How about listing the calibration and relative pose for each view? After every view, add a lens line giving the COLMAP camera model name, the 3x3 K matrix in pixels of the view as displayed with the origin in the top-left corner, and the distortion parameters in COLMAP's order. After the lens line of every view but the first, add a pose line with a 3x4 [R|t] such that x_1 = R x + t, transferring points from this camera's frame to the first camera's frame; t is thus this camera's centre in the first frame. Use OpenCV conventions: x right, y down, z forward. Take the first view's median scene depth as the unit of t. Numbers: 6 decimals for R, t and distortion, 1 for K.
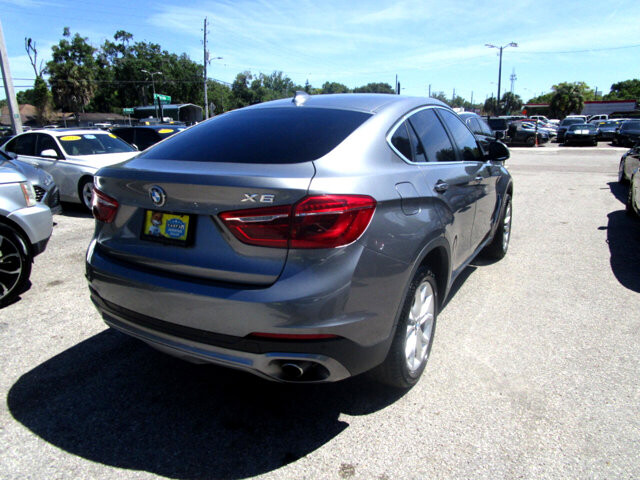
lens RADIAL K [[452.7, 0, 320.0], [0, 452.7, 240.0], [0, 0, 1]] dist [-0.017175, 0.009205]
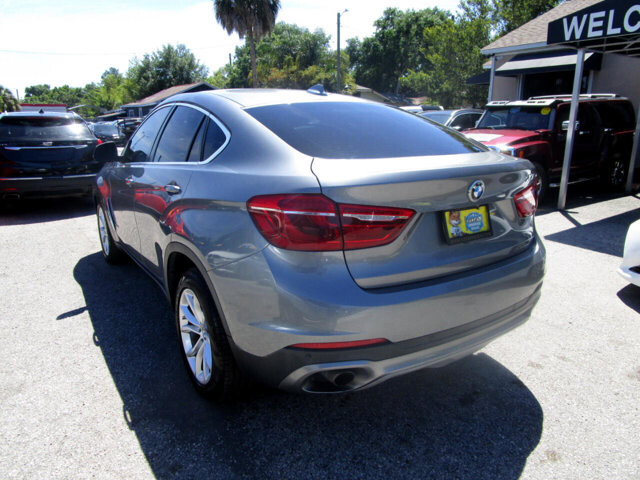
lens RADIAL K [[452.7, 0, 320.0], [0, 452.7, 240.0], [0, 0, 1]] dist [-0.017175, 0.009205]
pose [[0.452237, -0.214519, 0.865715, -1.308376], [0.220527, 0.967400, 0.124516, -0.181856], [-0.864204, 0.134603, 0.484802, 0.805284]]
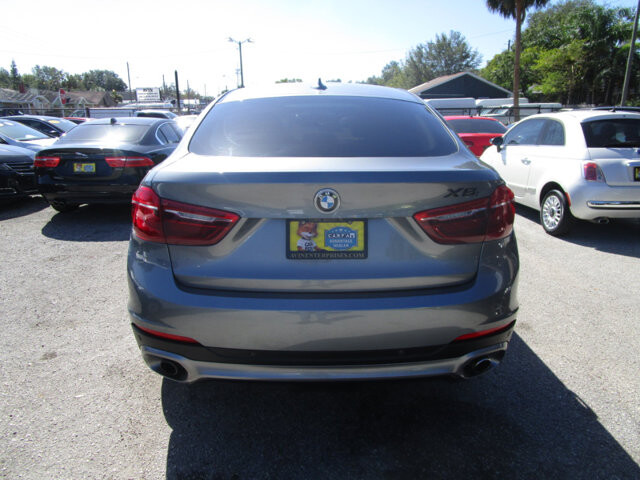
lens RADIAL K [[452.7, 0, 320.0], [0, 452.7, 240.0], [0, 0, 1]] dist [-0.017175, 0.009205]
pose [[0.855859, -0.129134, 0.500829, -0.756689], [0.120594, 0.991464, 0.049558, -0.067520], [-0.502954, 0.017983, 0.864126, 0.295919]]
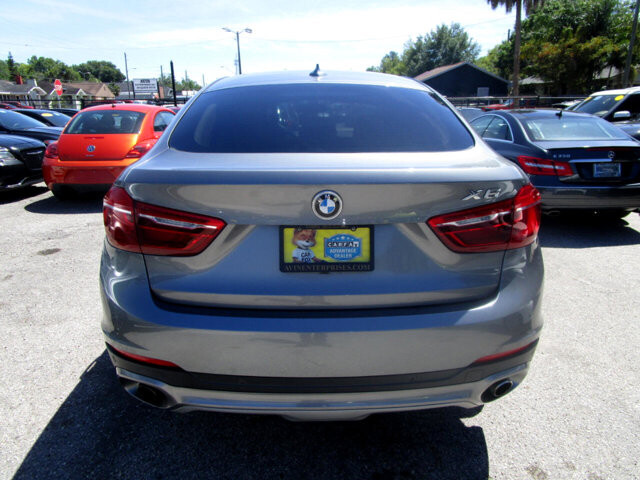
lens RADIAL K [[452.7, 0, 320.0], [0, 452.7, 240.0], [0, 0, 1]] dist [-0.017175, 0.009205]
pose [[0.854363, -0.139765, 0.500530, -0.697351], [0.122108, 0.990180, 0.068064, -0.089646], [-0.505127, 0.002968, 0.863040, 0.391355]]
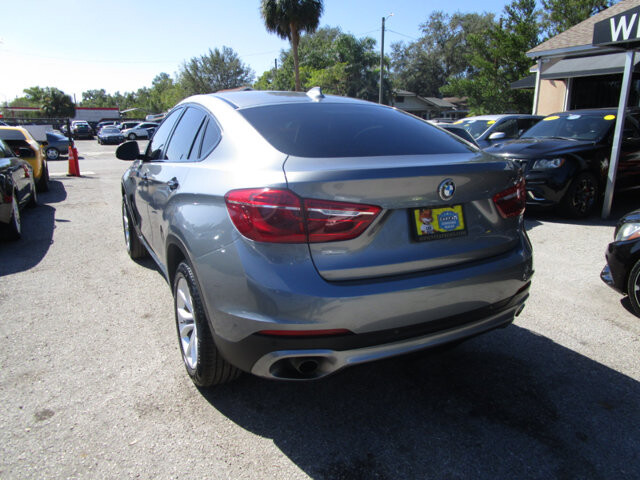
lens RADIAL K [[452.7, 0, 320.0], [0, 452.7, 240.0], [0, 0, 1]] dist [-0.017175, 0.009205]
pose [[0.532145, -0.193960, 0.824137, -1.277934], [0.203689, 0.974144, 0.097742, -0.137218], [-0.821786, 0.115855, 0.557893, 0.669871]]
